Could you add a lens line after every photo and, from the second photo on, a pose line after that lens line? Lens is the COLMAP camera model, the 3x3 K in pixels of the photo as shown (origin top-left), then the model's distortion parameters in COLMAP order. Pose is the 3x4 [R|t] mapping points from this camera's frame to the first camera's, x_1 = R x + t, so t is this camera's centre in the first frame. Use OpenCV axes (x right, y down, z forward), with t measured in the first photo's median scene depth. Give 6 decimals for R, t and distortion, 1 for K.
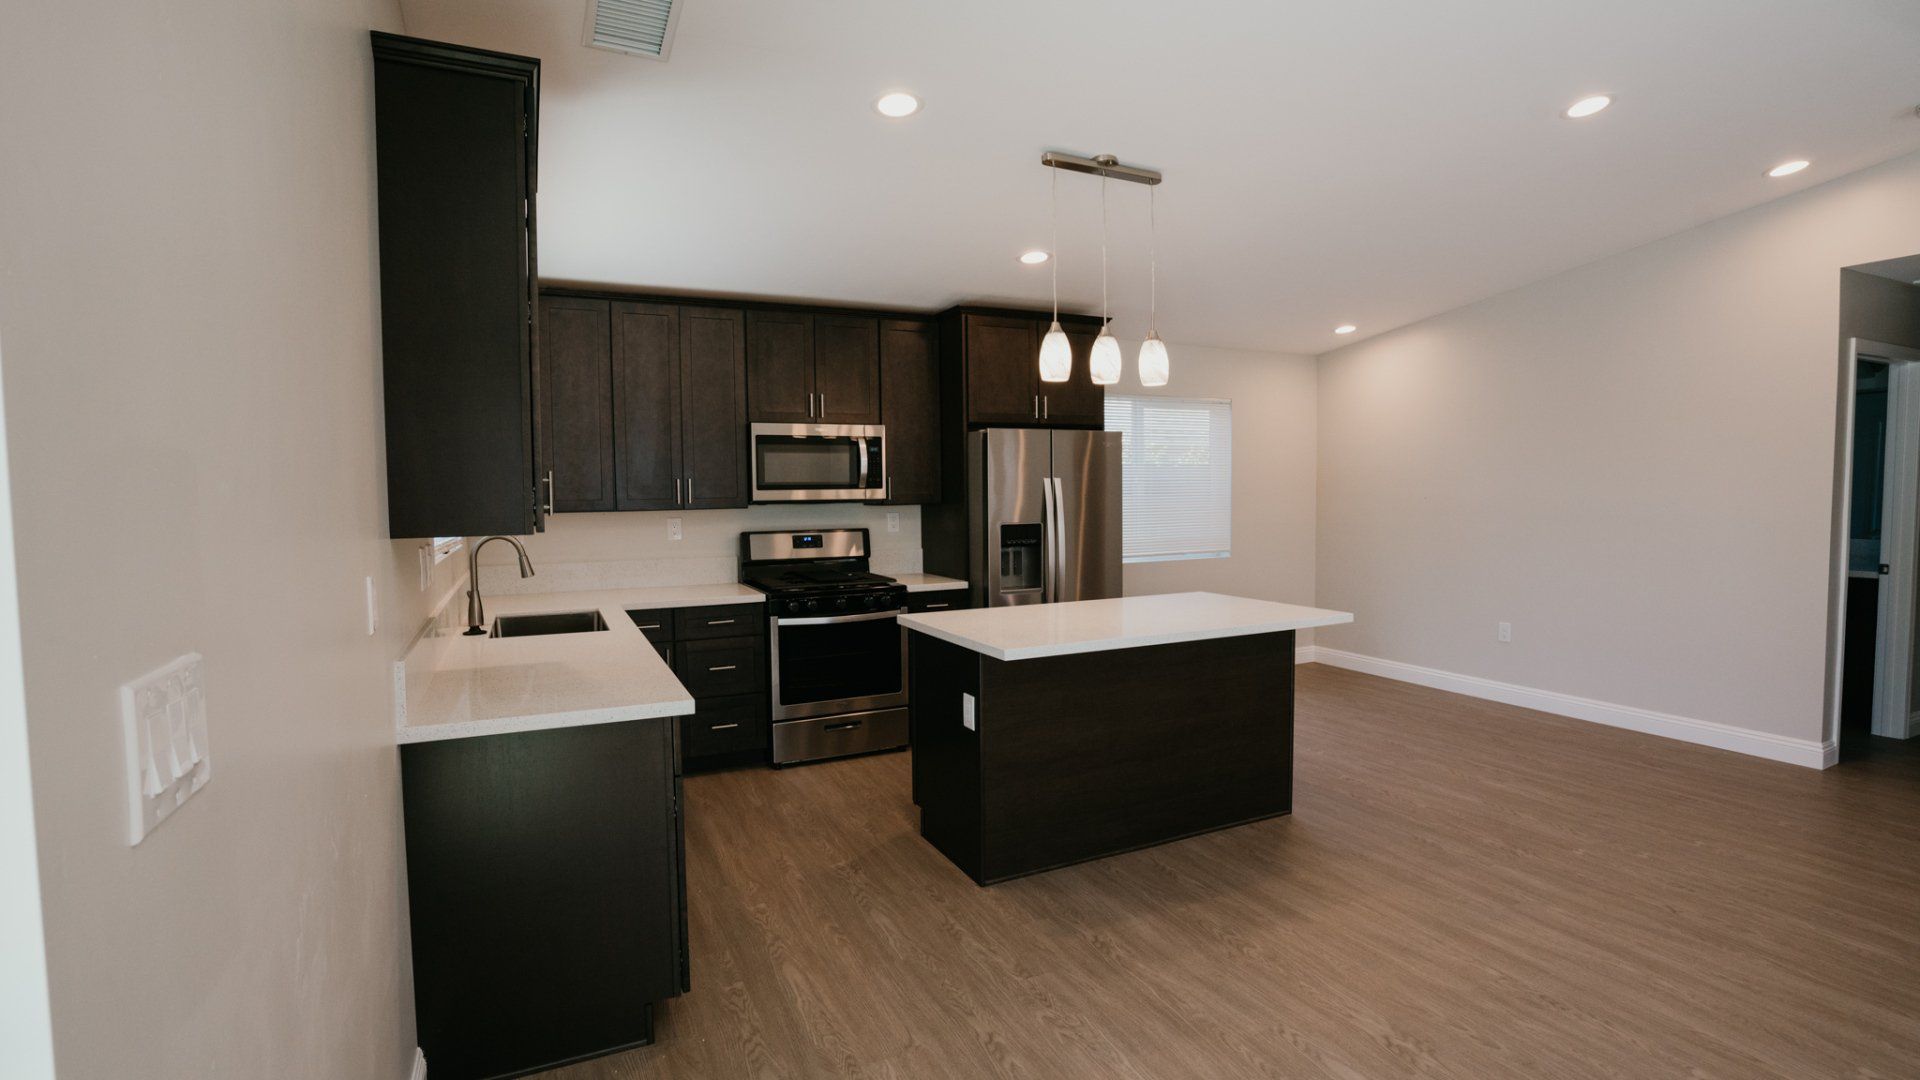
lens RADIAL K [[877.6, 0, 960.0], [0, 877.6, 540.0], [0, 0, 1]] dist [-0.051930, 0.013797]
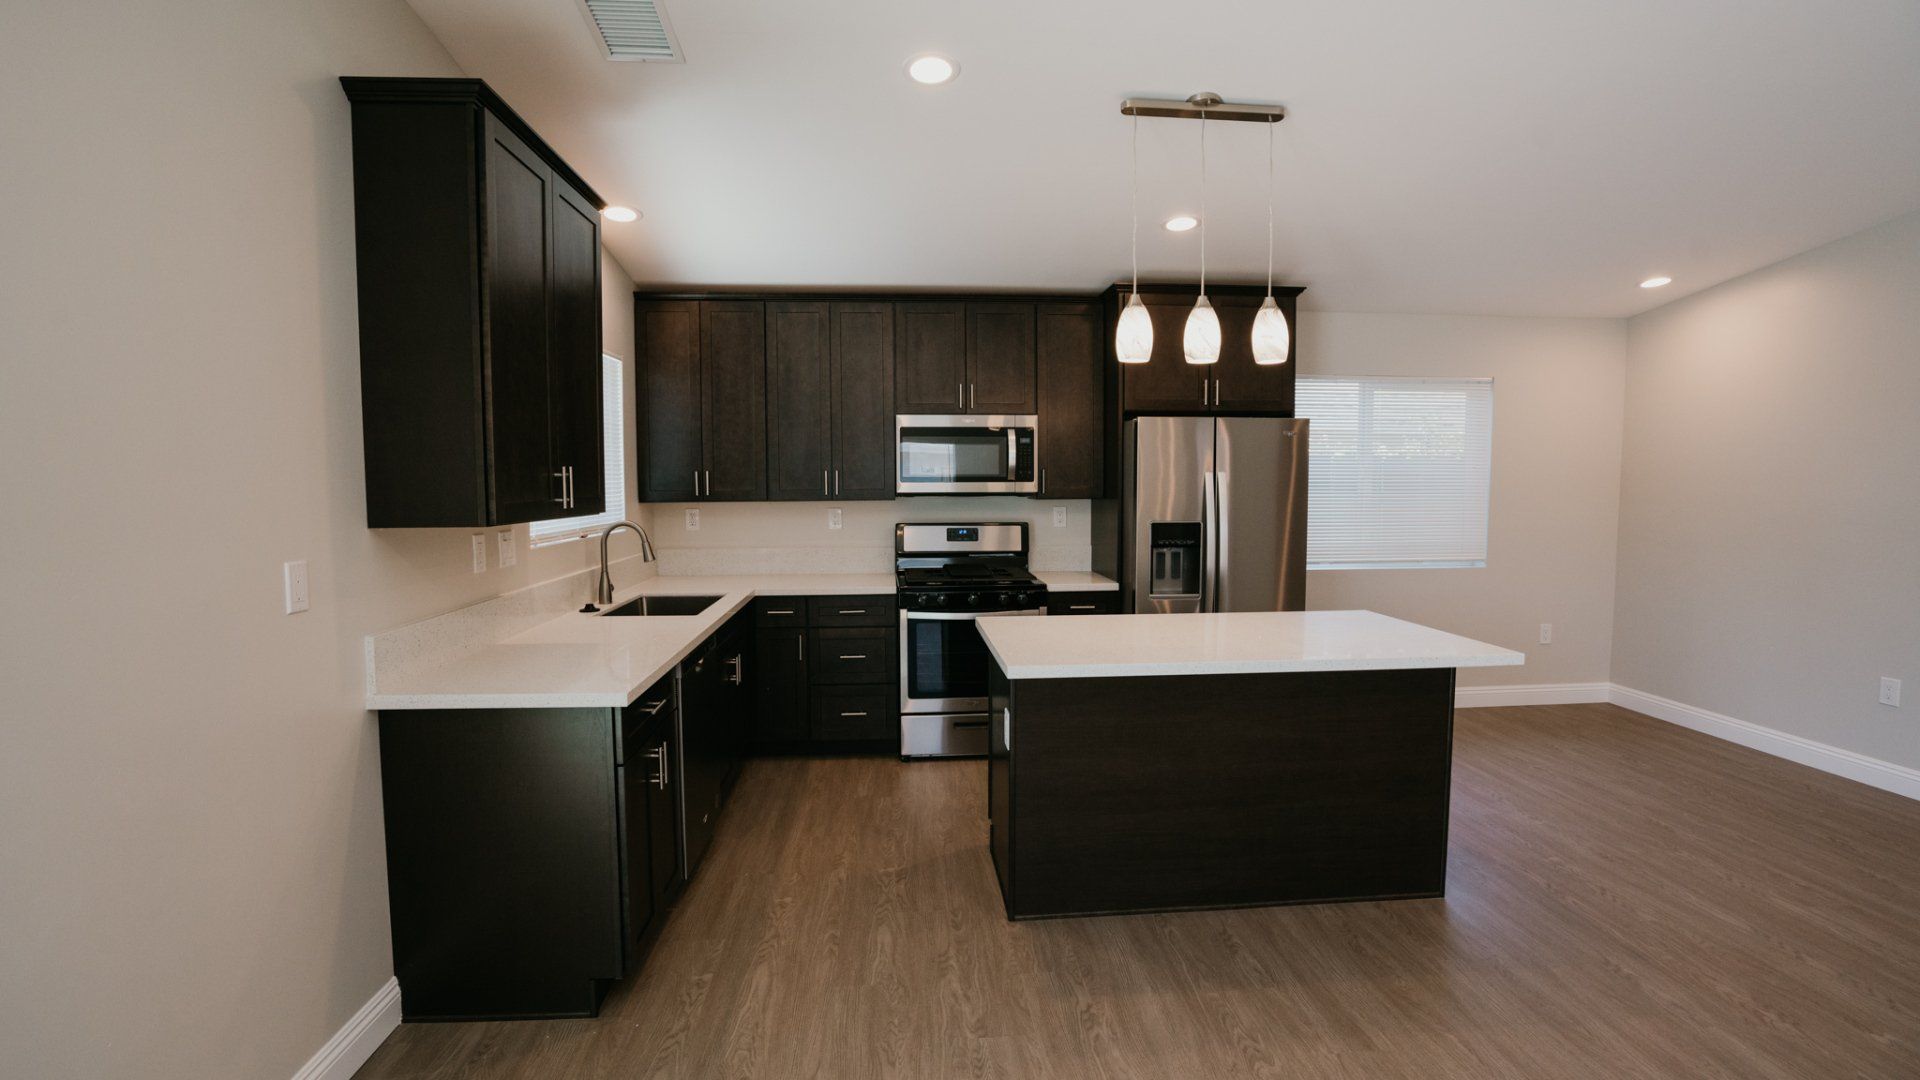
lens RADIAL K [[867.8, 0, 968.2], [0, 867.8, 542.6], [0, 0, 1]] dist [-0.045325, 0.014476]
pose [[0.933741, 0.033842, -0.356346, 0.196566], [-0.027859, 0.999372, 0.021911, -0.011680], [0.356863, -0.010532, 0.934097, 0.096938]]
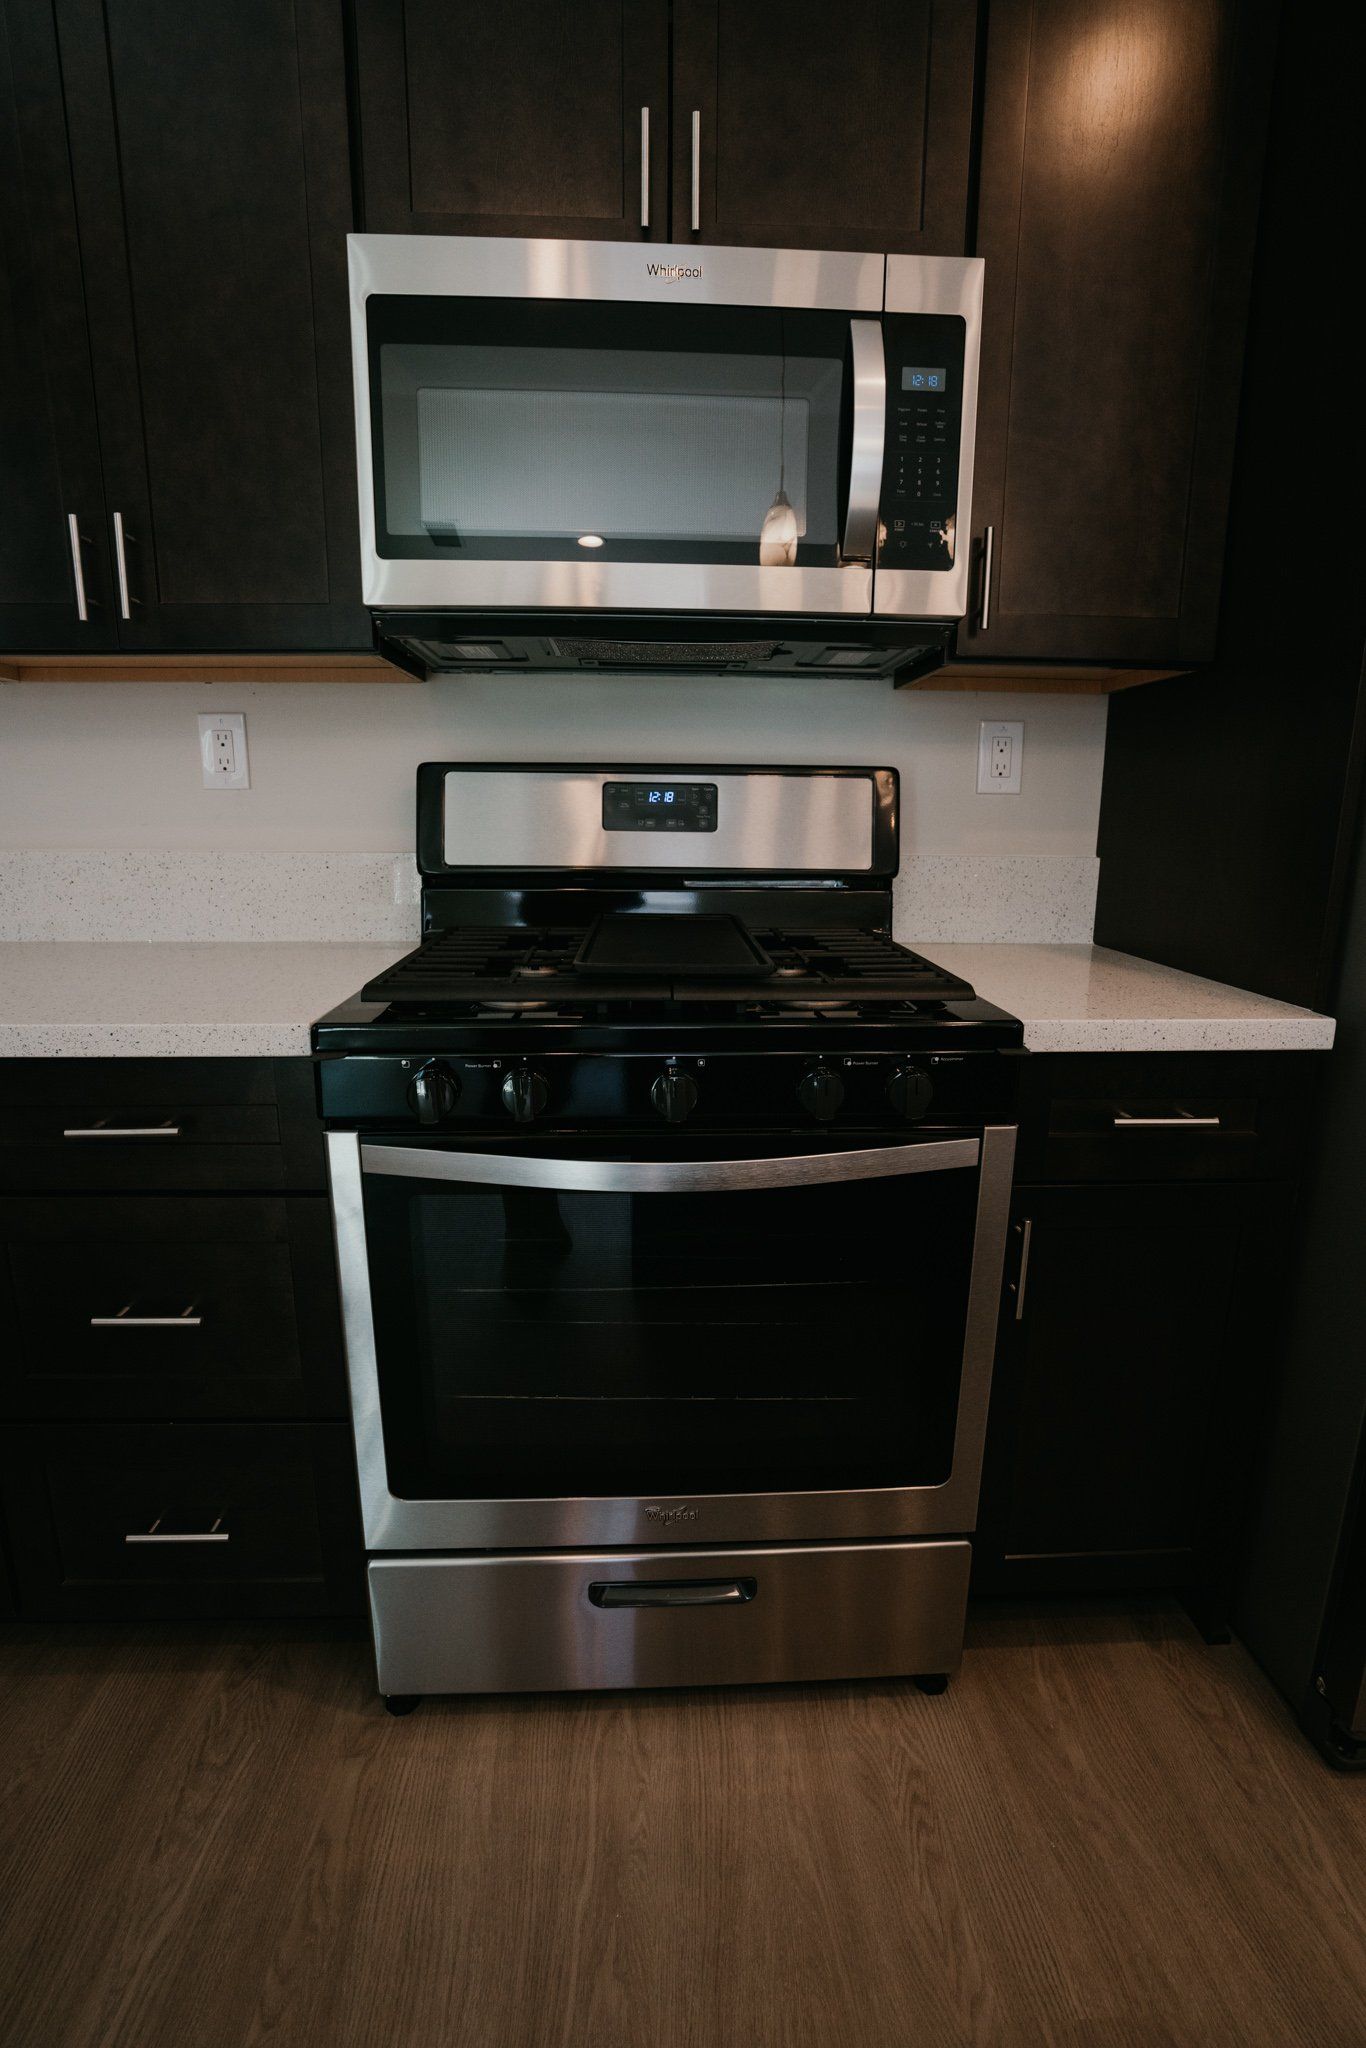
lens RADIAL K [[971.5, 0, 690.3], [0, 971.5, 1017.3], [0, 0, 1]] dist [-0.050984, 0.017629]
pose [[0.918581, 0.101844, -0.381885, -0.047834], [-0.040795, 0.985501, 0.164693, 0.017668], [0.393121, -0.135705, 0.909418, 0.785132]]
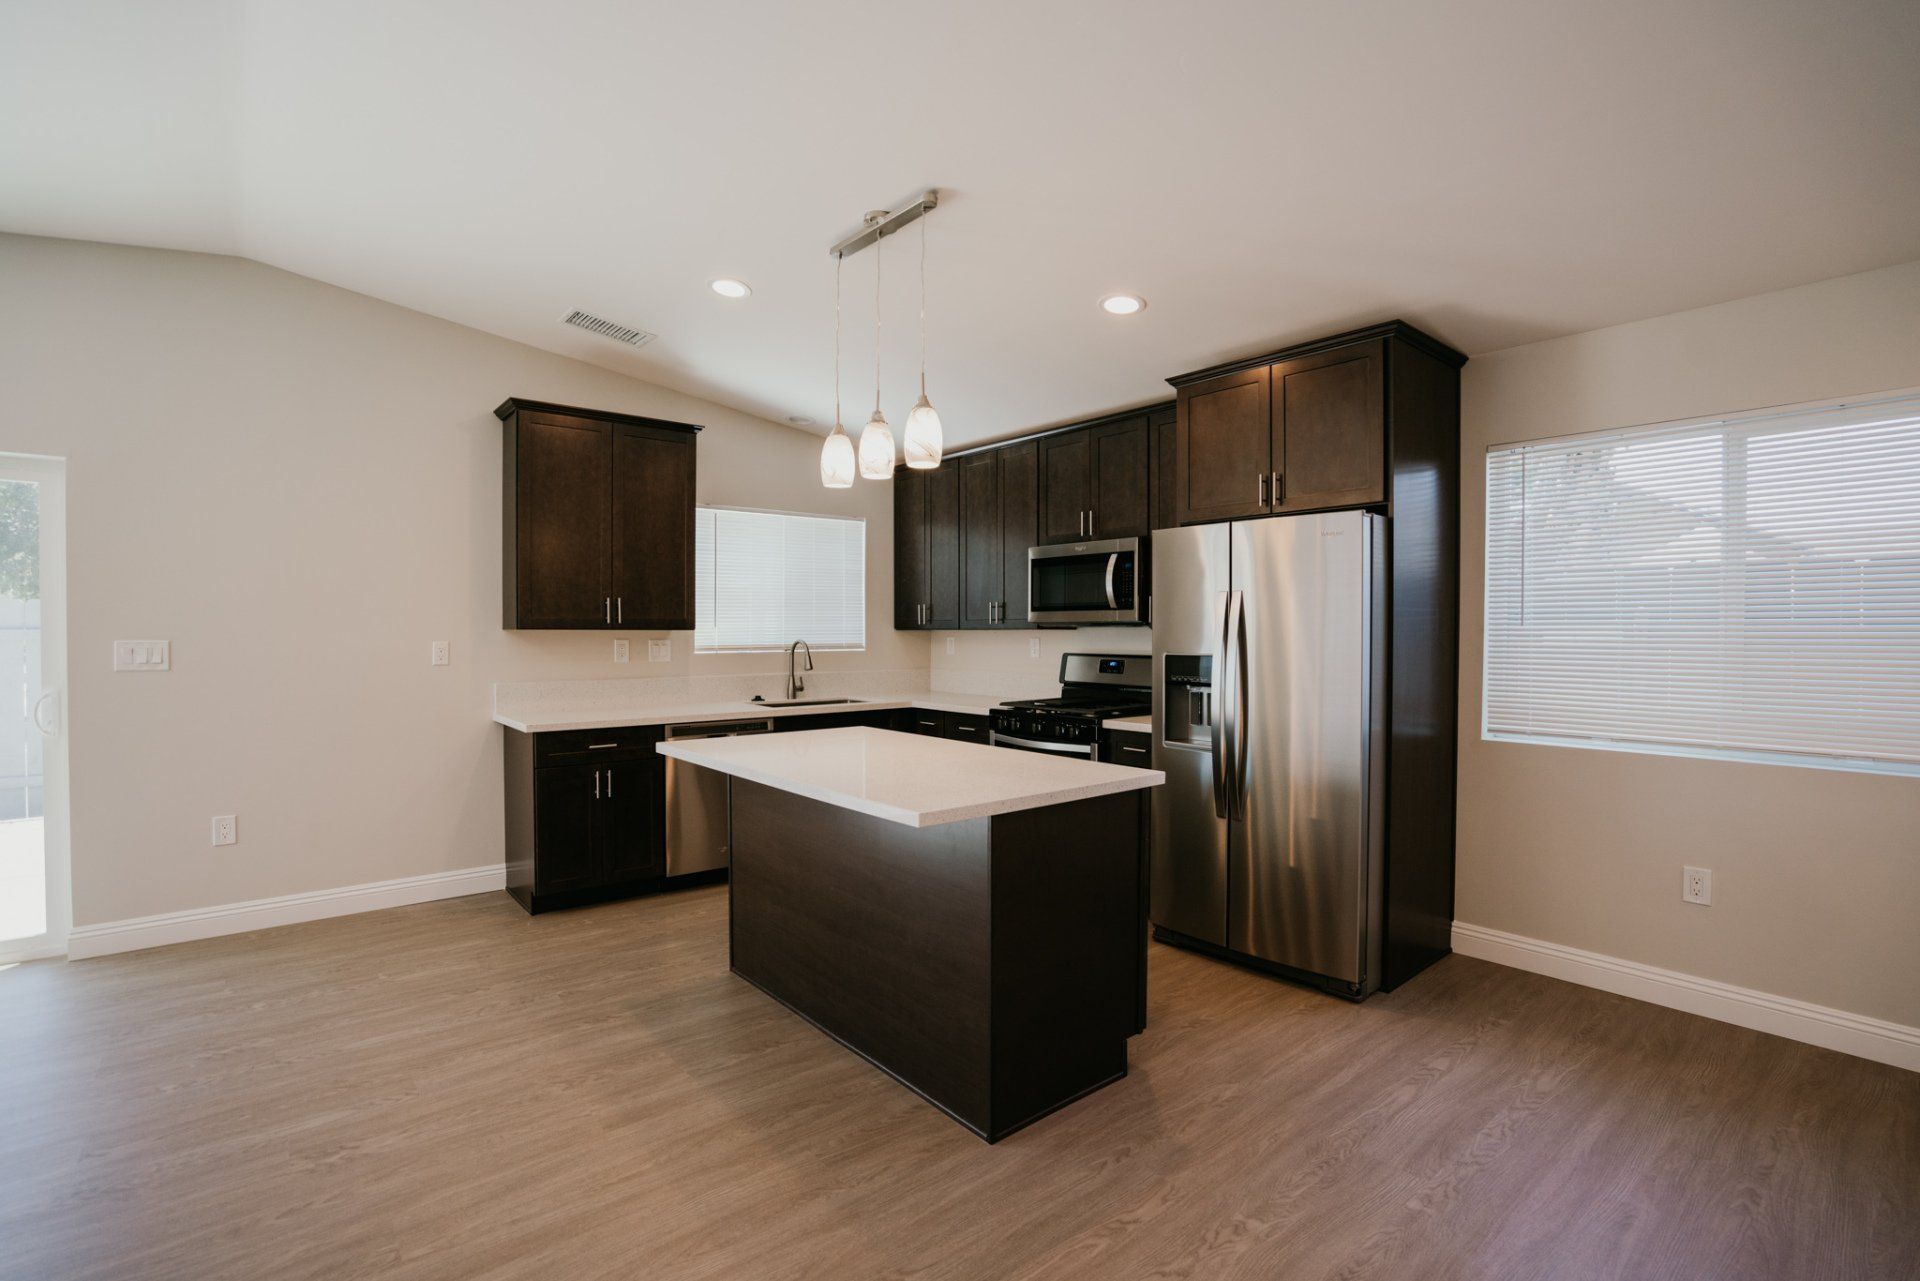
lens RADIAL K [[883.9, 0, 969.1], [0, 883.9, 644.6], [0, 0, 1]] dist [-0.050932, 0.020037]
pose [[0.250405, 0.026380, -0.967782, 0.769105], [-0.060926, 0.998077, 0.011442, -0.025637], [0.966222, 0.056098, 0.251531, 0.665063]]
